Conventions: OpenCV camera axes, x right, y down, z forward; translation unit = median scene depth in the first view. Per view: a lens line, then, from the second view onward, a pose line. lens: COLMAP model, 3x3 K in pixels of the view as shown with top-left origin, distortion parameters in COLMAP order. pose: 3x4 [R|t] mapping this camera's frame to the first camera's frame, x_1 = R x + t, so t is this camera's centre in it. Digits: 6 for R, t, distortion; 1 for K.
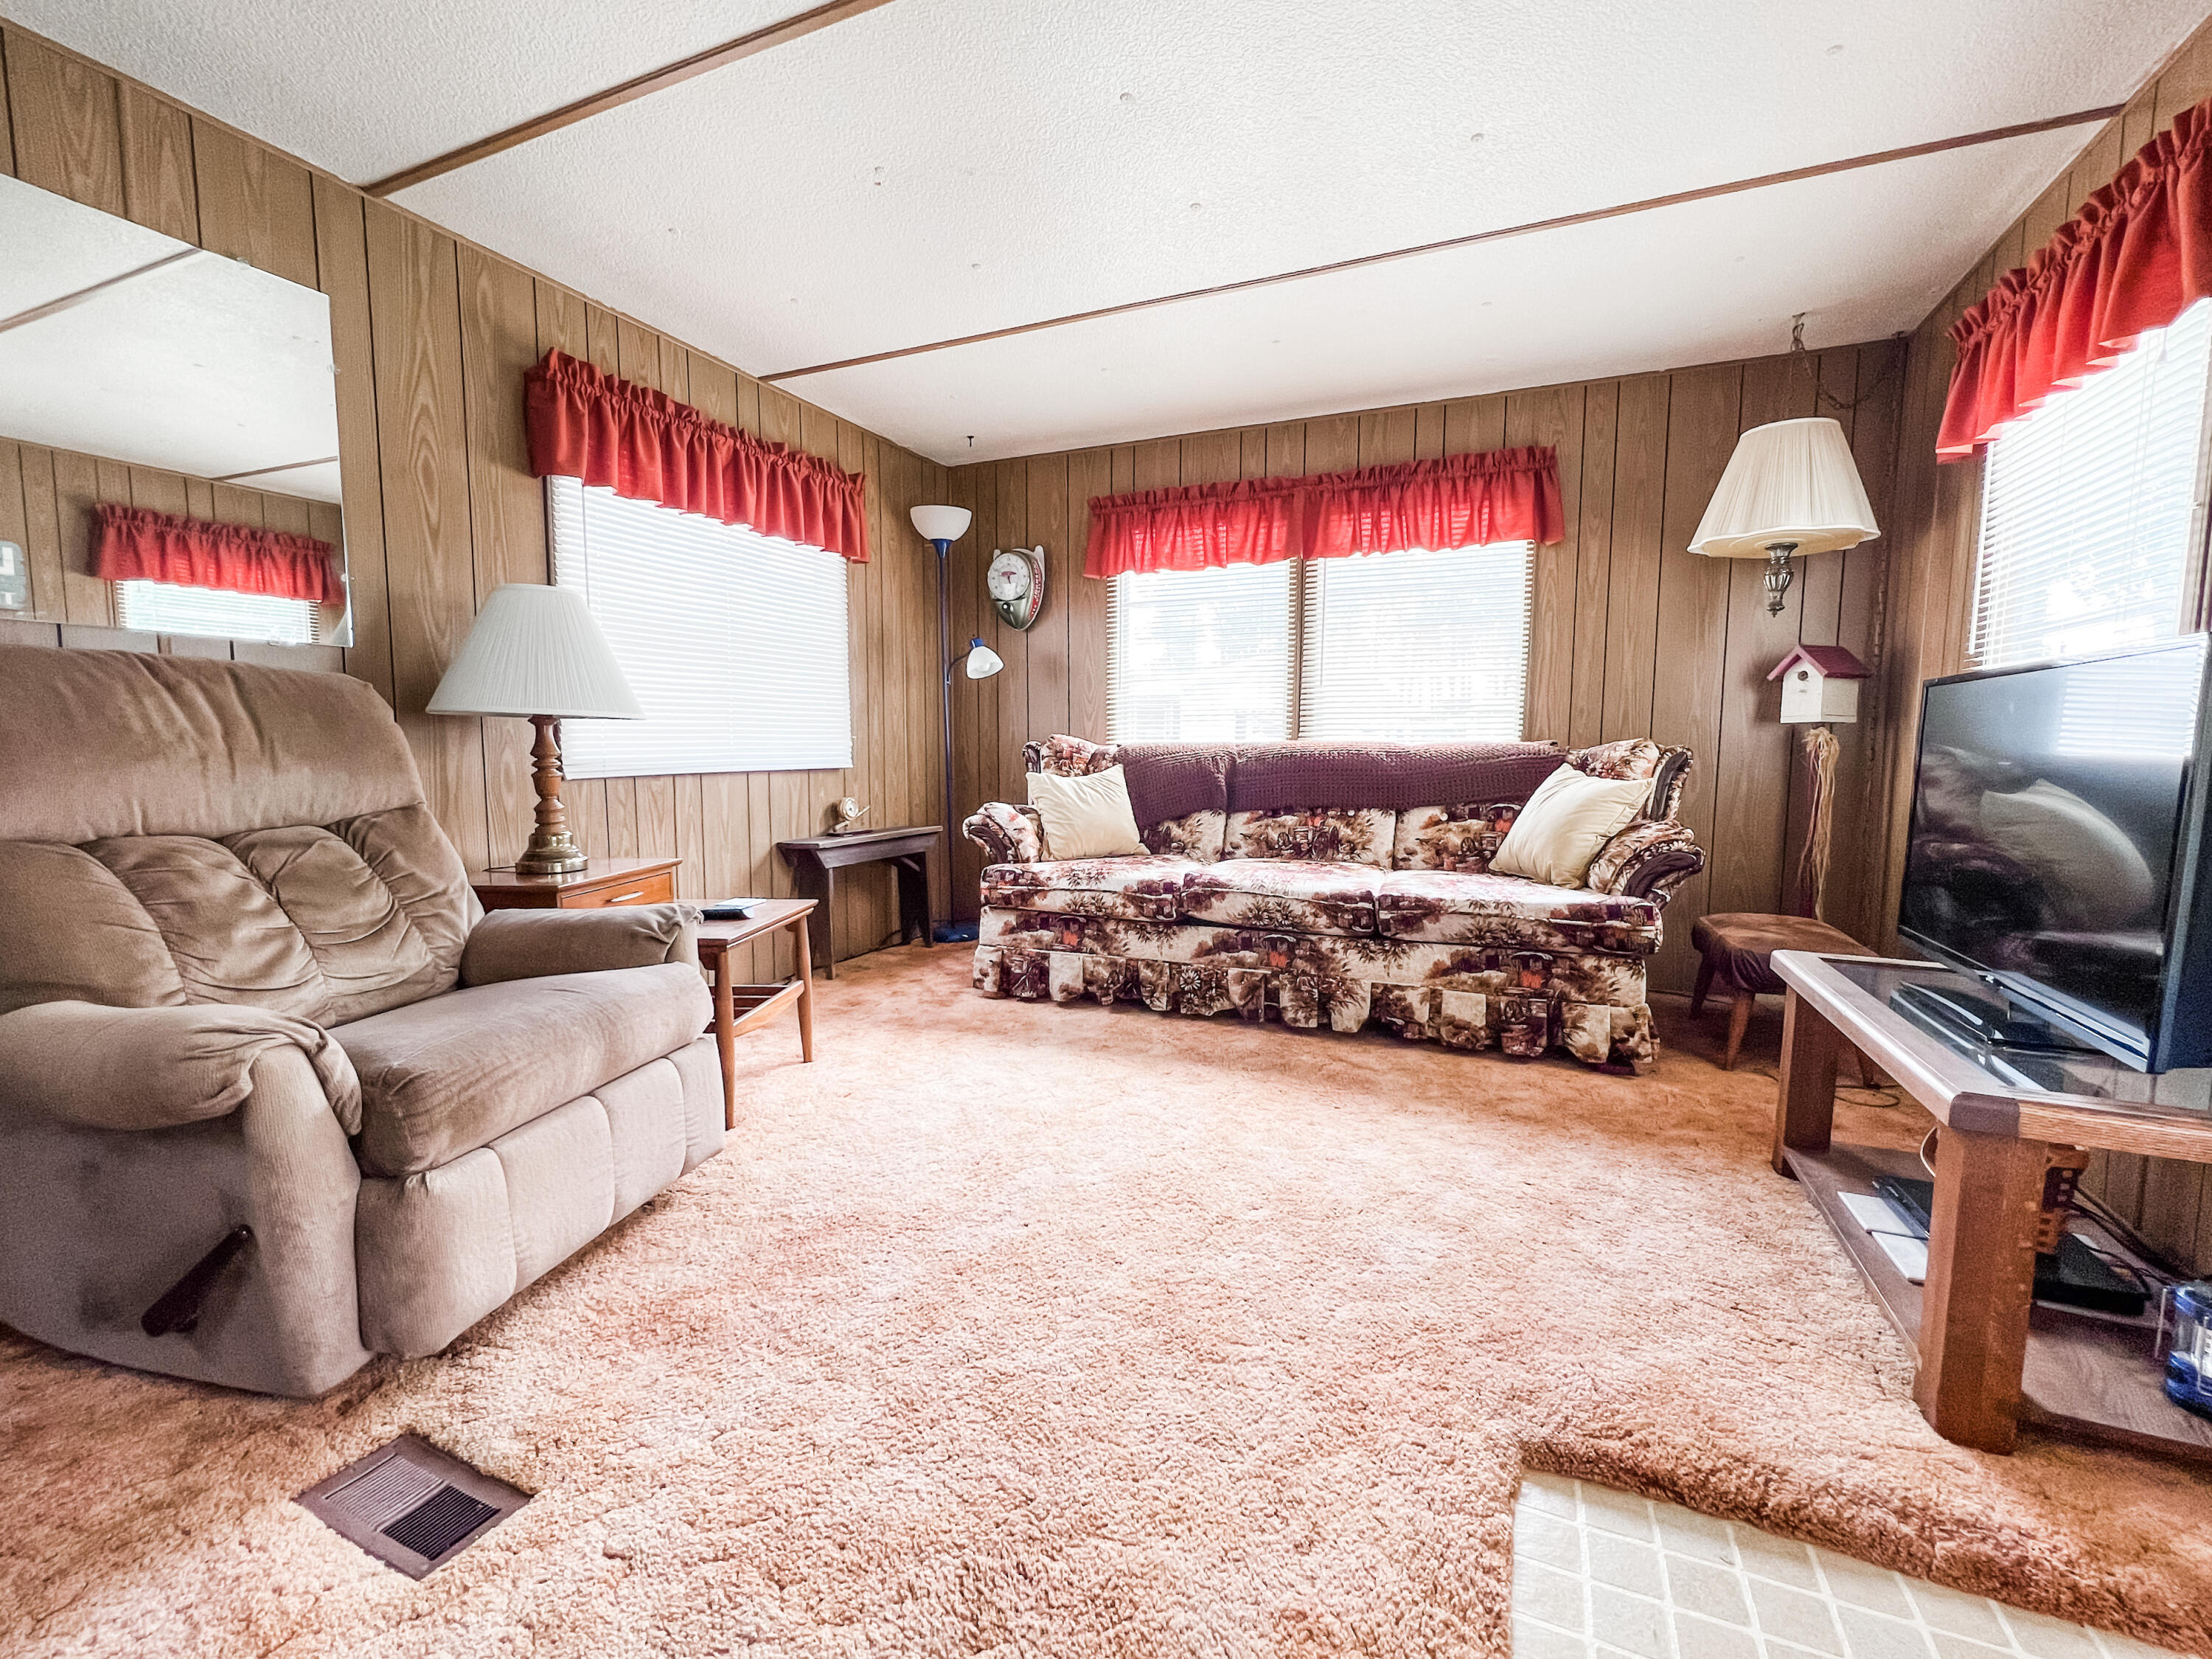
lens RADIAL K [[881.8, 0, 1132.3], [0, 881.8, 829.6], [0, 0, 1]] dist [-0.003045, 0.001267]
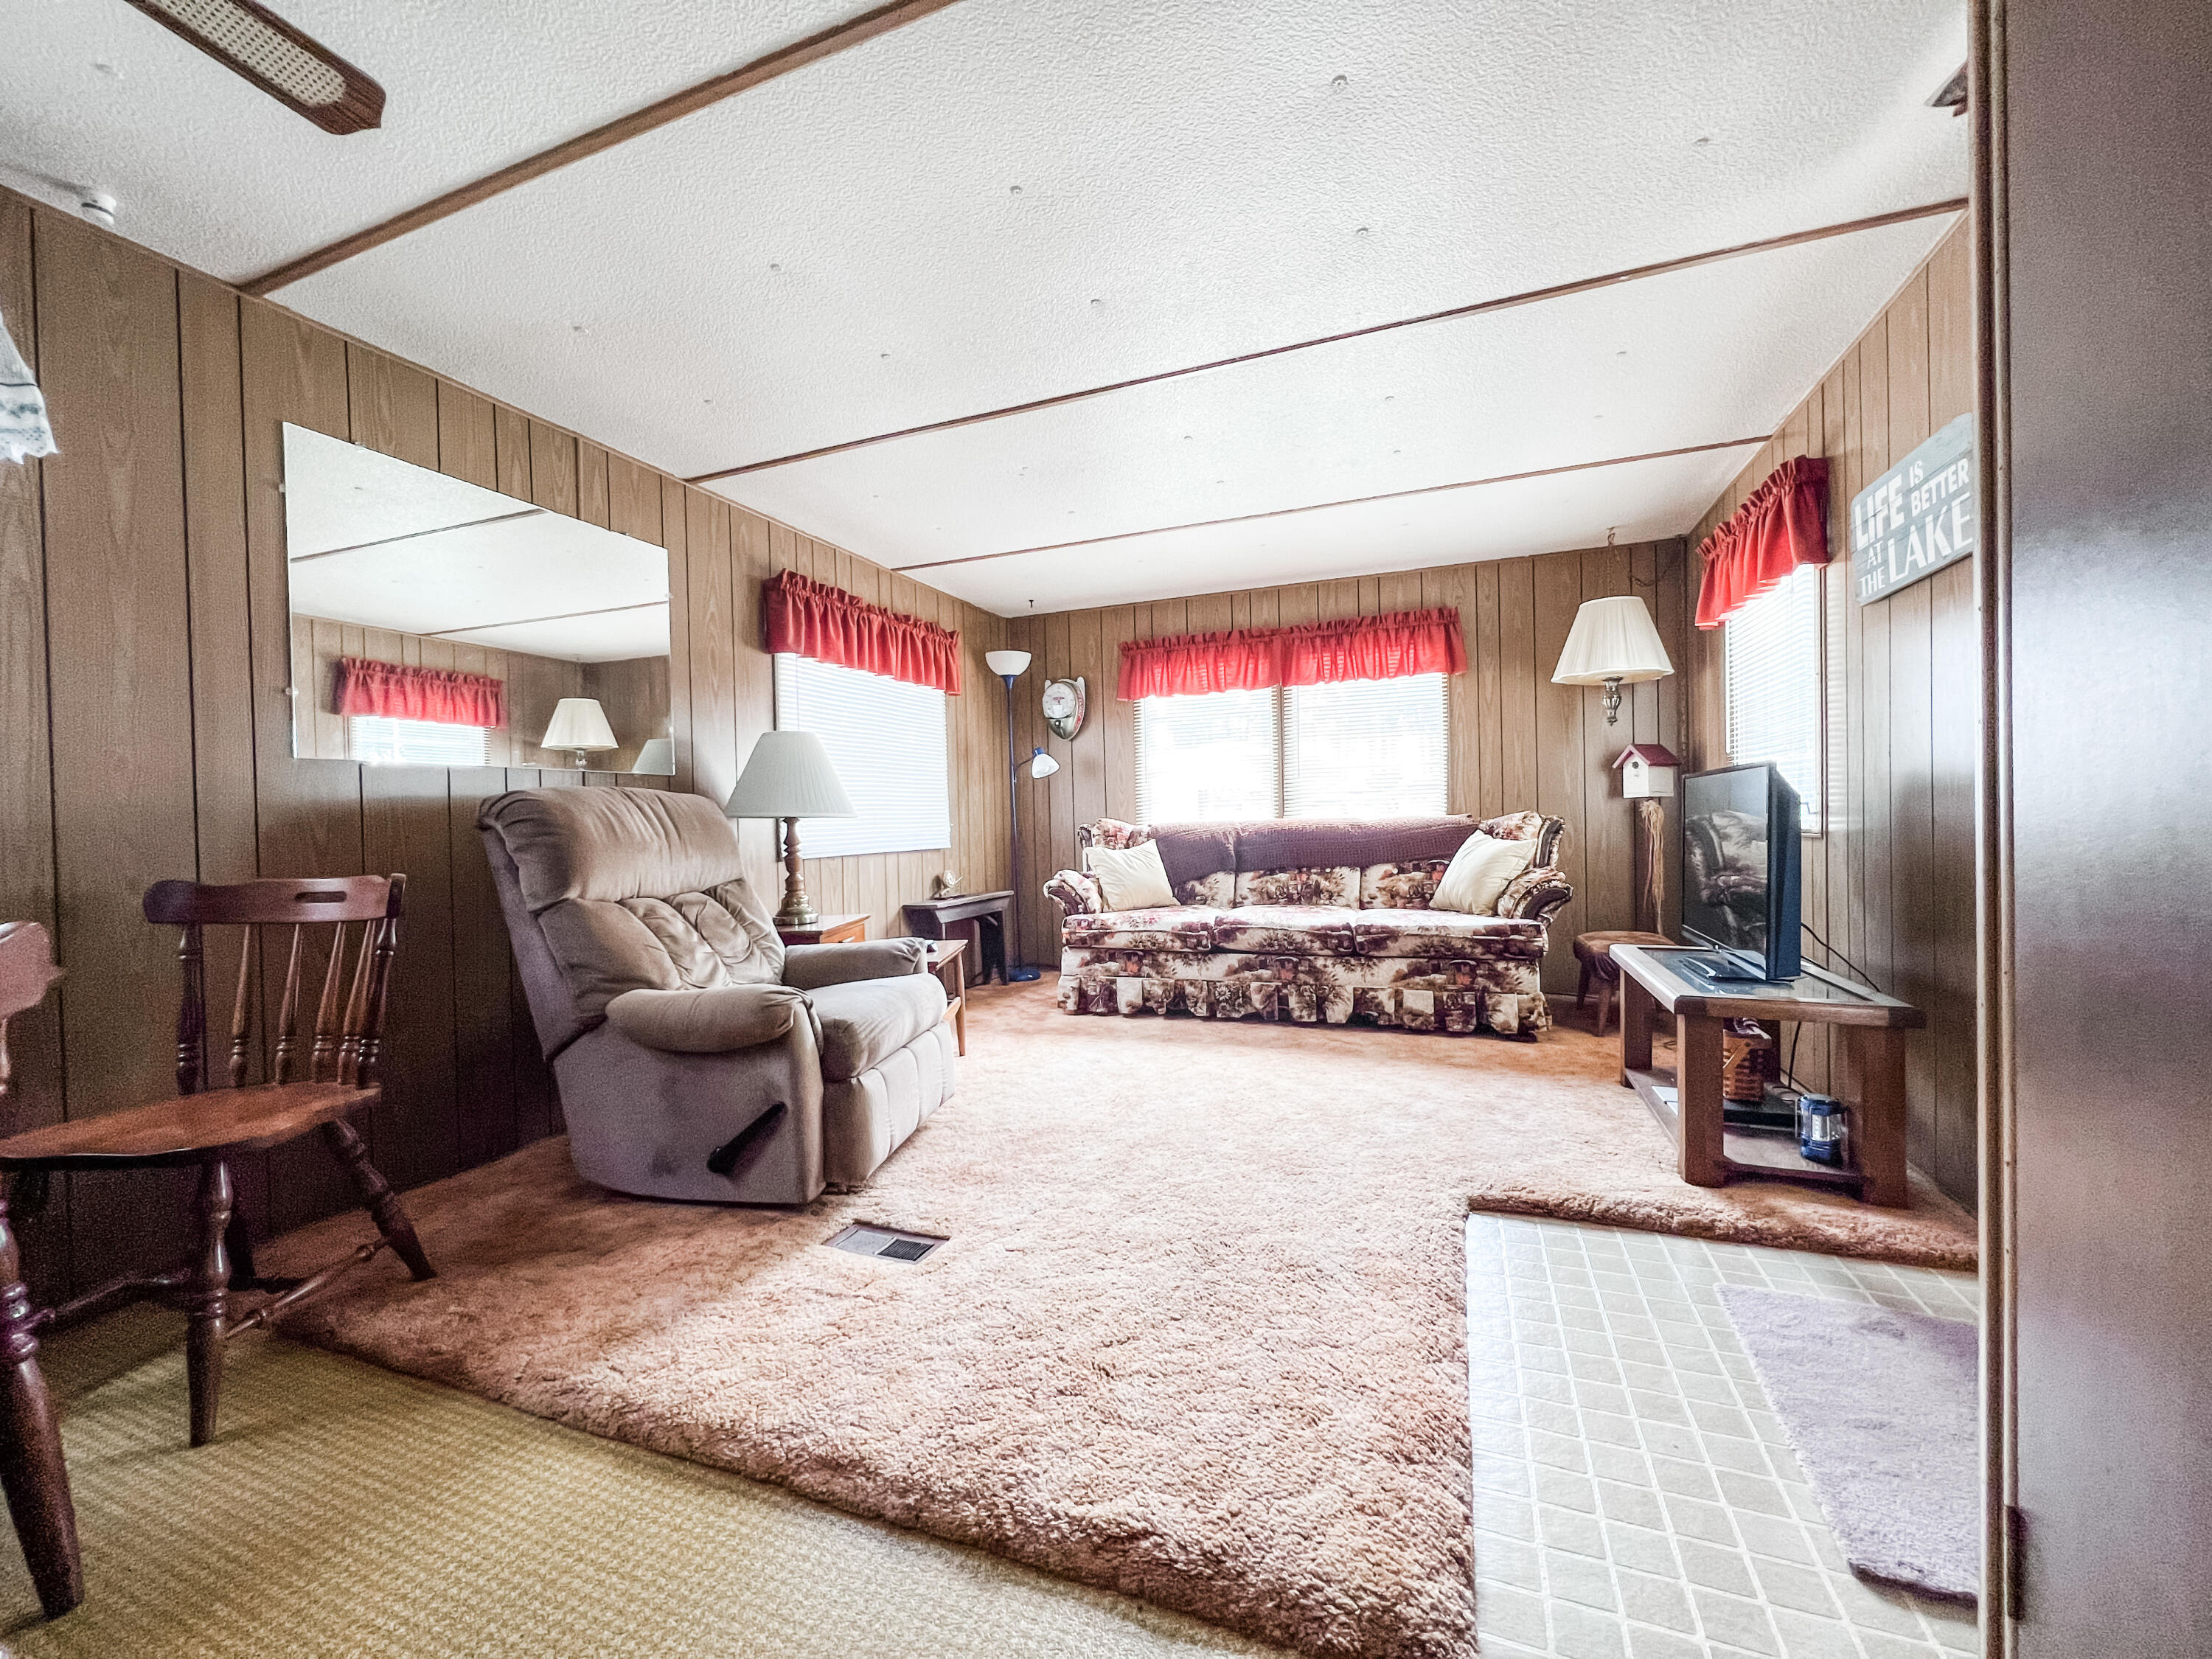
lens RADIAL K [[881.8, 0, 1105.8], [0, 881.8, 833.4], [0, 0, 1]] dist [-0.003045, 0.001267]
pose [[0.998762, -0.027132, 0.041683, -0.175586], [0.030415, 0.996309, -0.080266, 0.027199], [-0.039351, 0.081434, 0.995902, -0.410448]]
